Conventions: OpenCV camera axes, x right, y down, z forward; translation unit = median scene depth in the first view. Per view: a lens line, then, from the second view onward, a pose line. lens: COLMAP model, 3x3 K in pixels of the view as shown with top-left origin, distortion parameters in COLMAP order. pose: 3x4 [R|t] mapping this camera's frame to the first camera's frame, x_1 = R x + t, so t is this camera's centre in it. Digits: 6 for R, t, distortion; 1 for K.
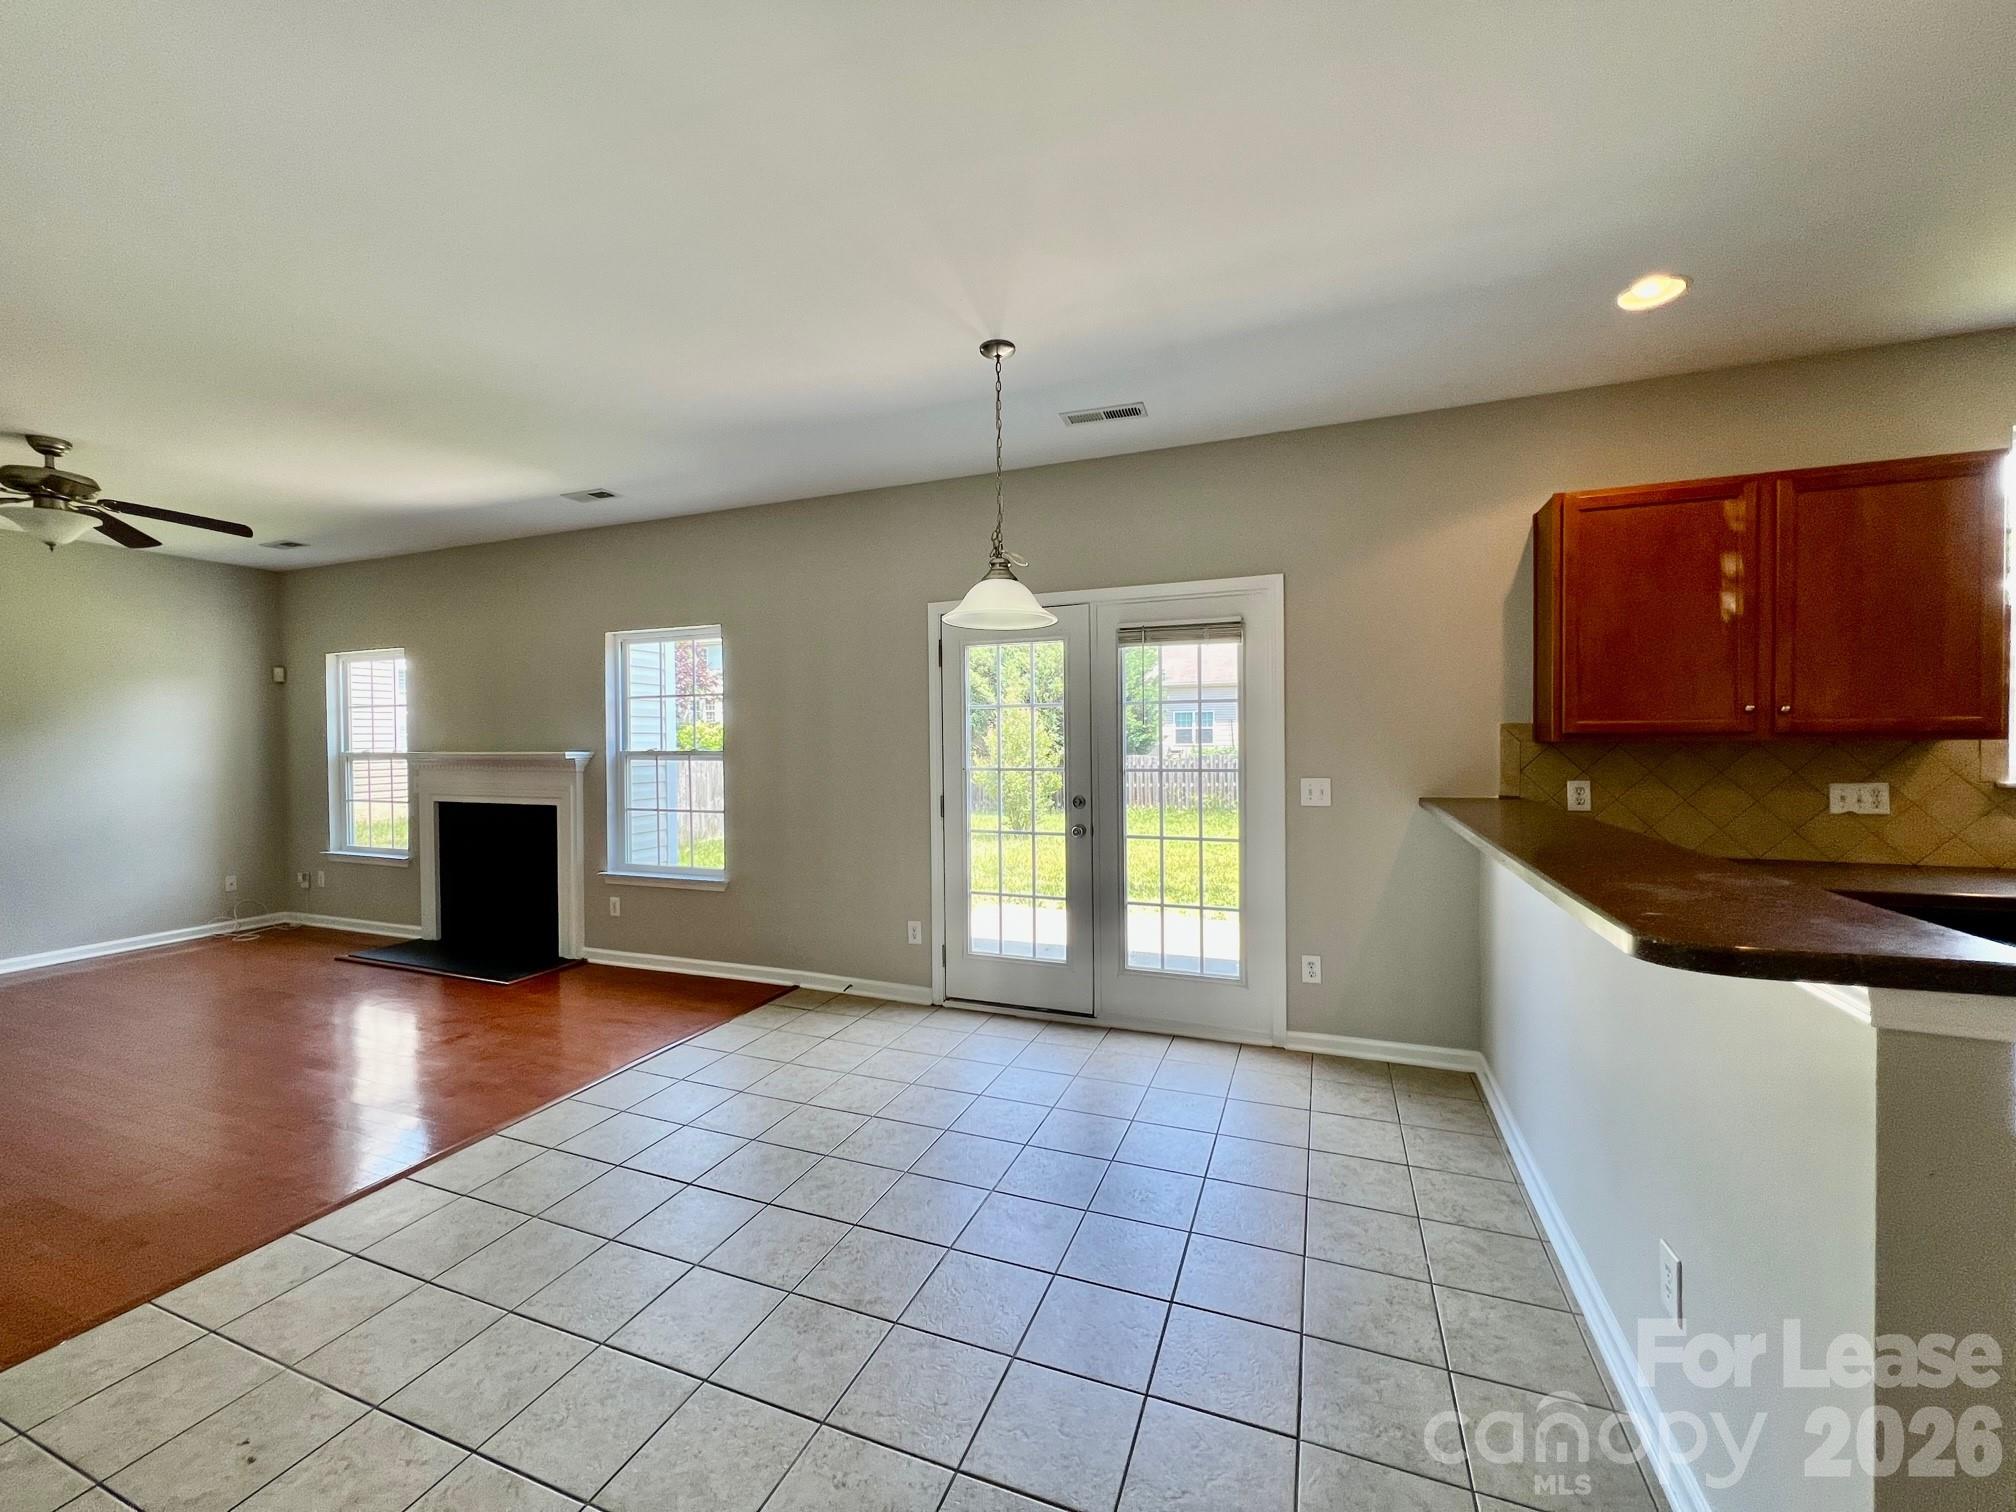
lens RADIAL K [[804.9, 0, 1007.6], [0, 804.9, 753.2], [0, 0, 1]] dist [-0.001939, -0.000058]
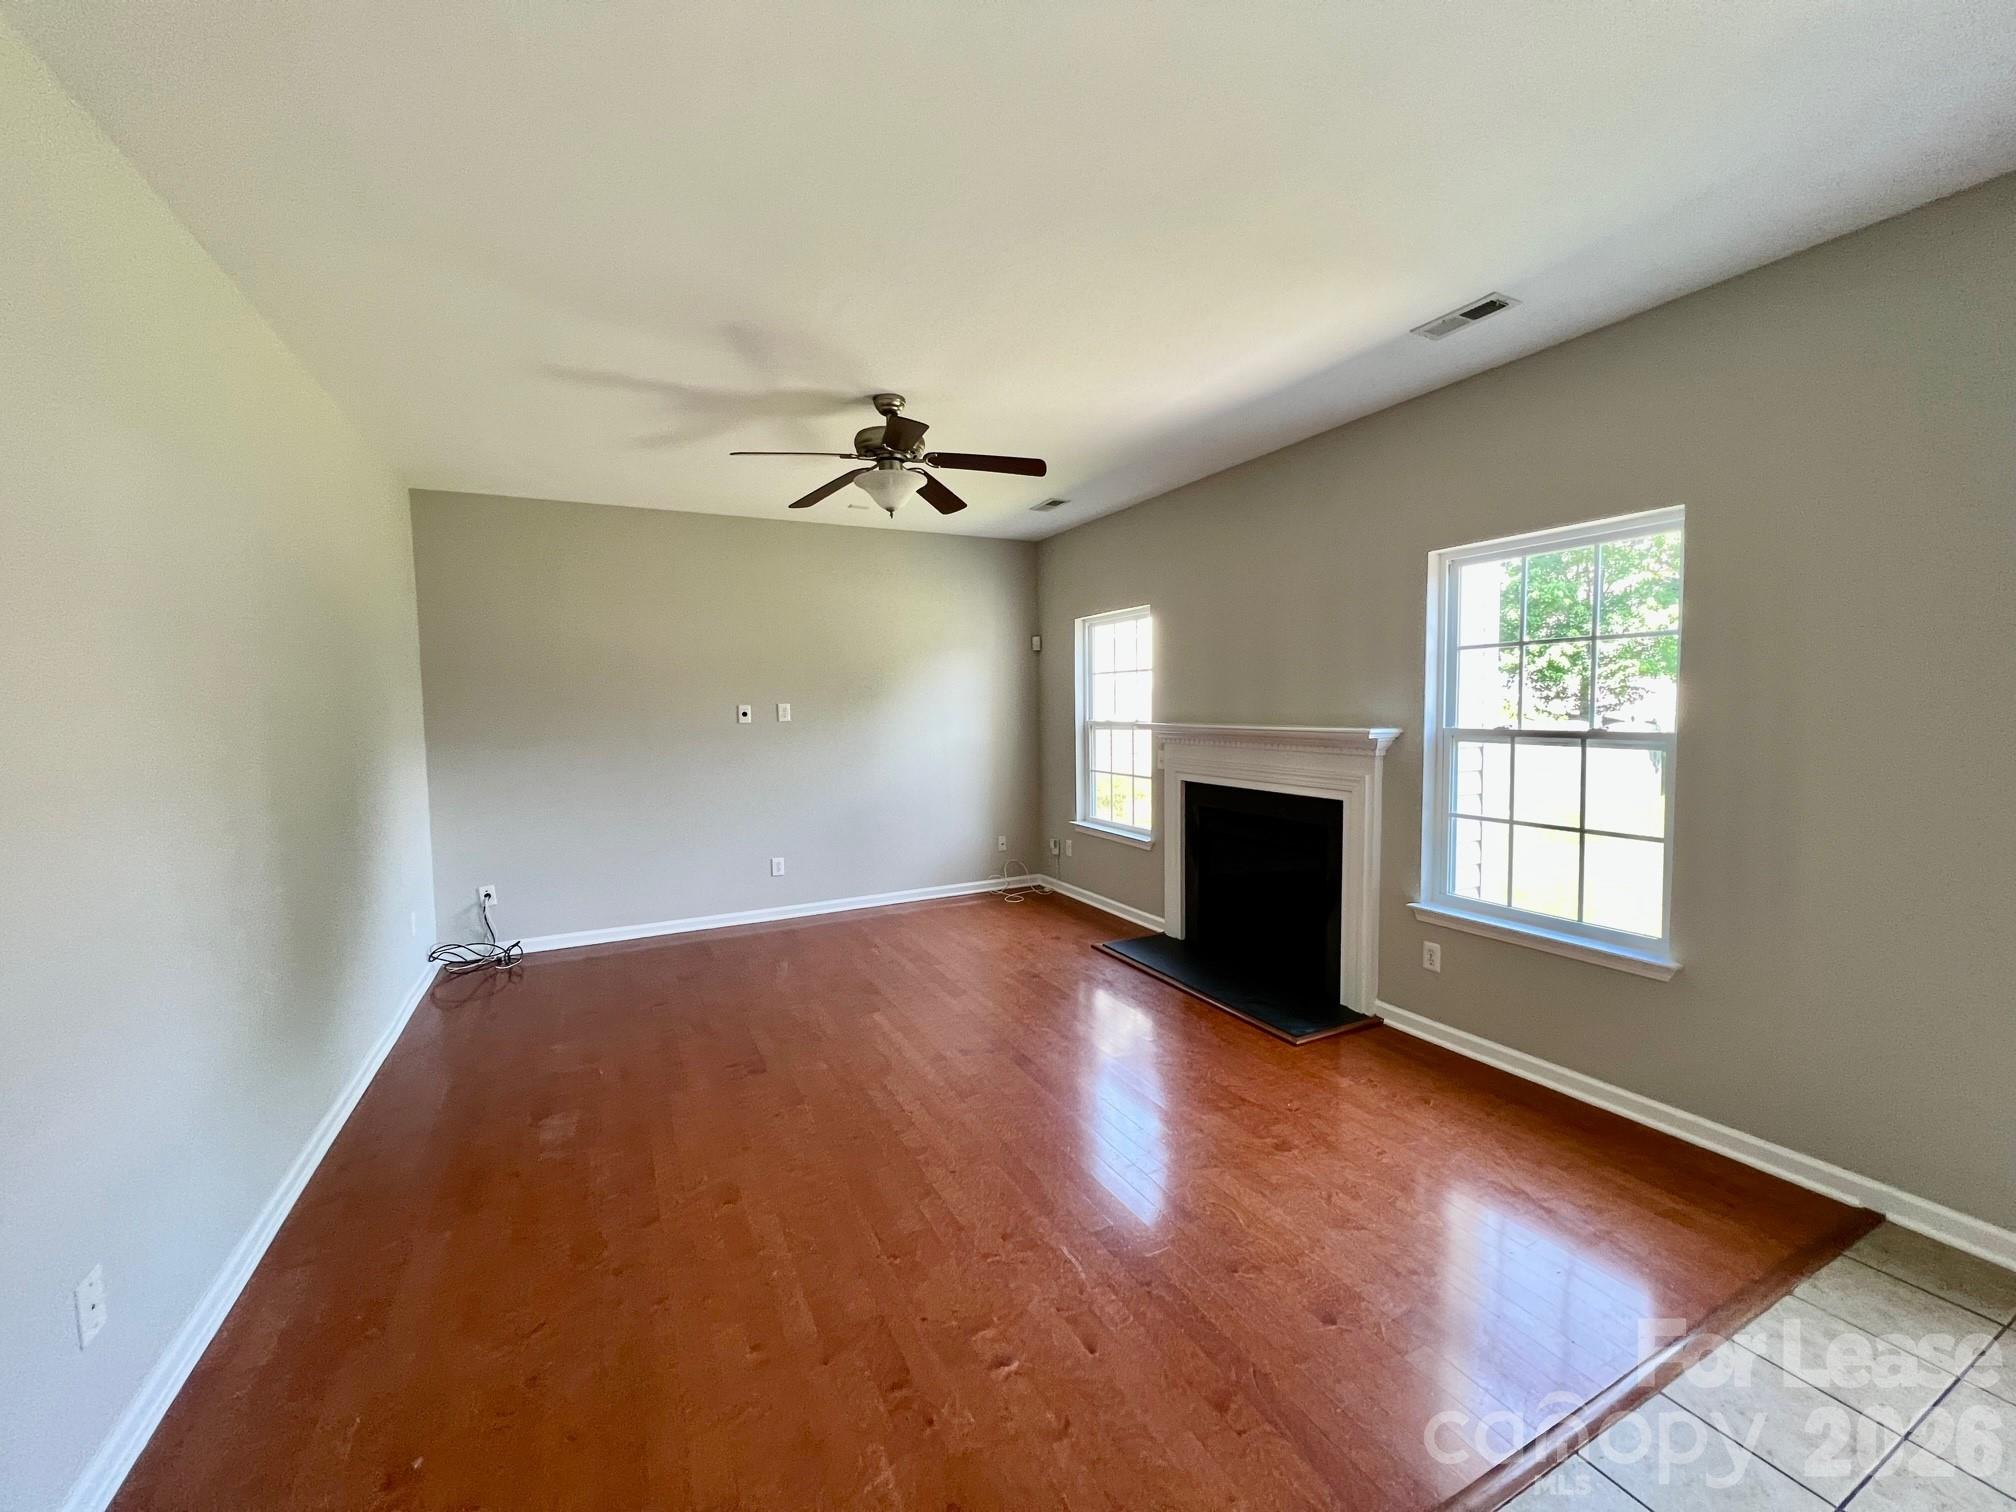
lens RADIAL K [[804.9, 0, 1007.6], [0, 804.9, 753.2], [0, 0, 1]] dist [-0.001939, -0.000058]
pose [[0.747319, 0.037689, -0.663395, -0.305480], [-0.001643, 0.998492, 0.054876, -0.017899], [0.664463, -0.039920, 0.746254, 0.253225]]
